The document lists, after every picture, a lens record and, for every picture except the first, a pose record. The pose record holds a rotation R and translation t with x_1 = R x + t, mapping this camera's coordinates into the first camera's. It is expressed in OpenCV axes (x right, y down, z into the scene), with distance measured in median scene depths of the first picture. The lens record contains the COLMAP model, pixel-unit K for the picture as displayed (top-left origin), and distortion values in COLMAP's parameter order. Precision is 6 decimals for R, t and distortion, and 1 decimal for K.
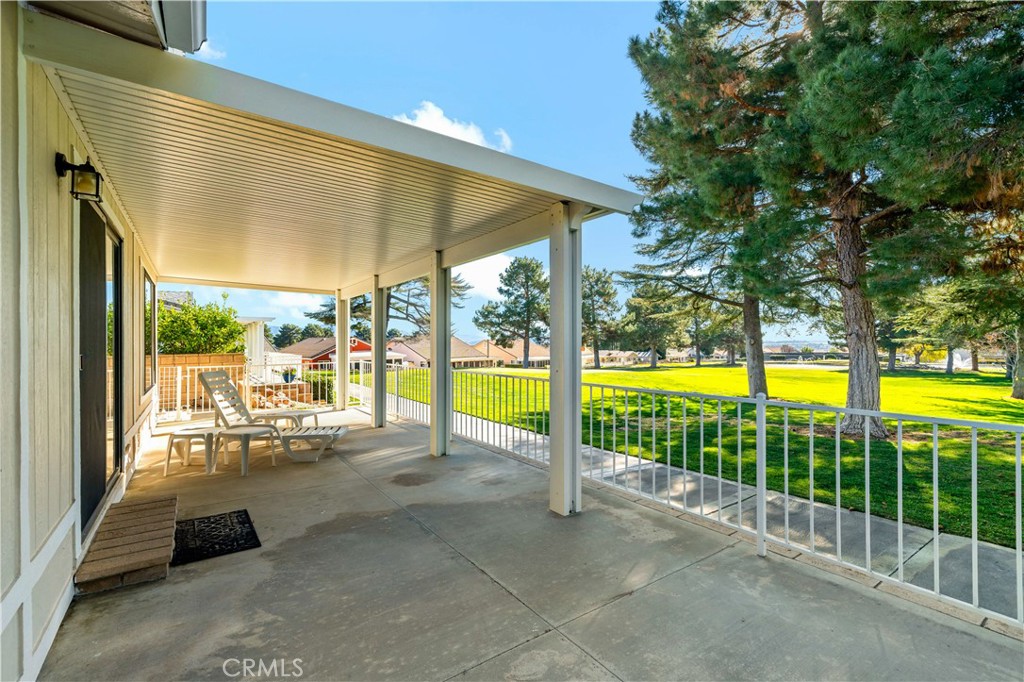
lens RADIAL K [[443.1, 0, 512.0], [0, 443.1, 341.0], [0, 0, 1]] dist [-0.000672, 0.000186]
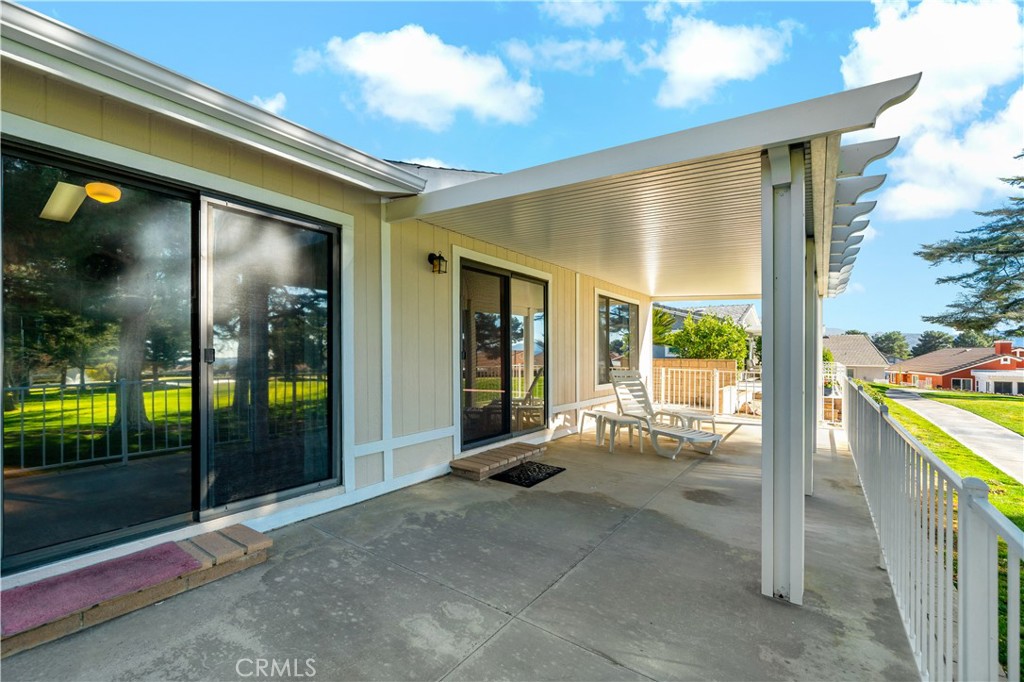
lens RADIAL K [[443.1, 0, 512.0], [0, 443.1, 341.0], [0, 0, 1]] dist [-0.000672, 0.000186]
pose [[0.350277, -0.003351, -0.936640, 0.646734], [-0.015708, 0.999832, -0.009452, -0.001107], [0.936515, 0.018023, 0.350165, 0.361931]]
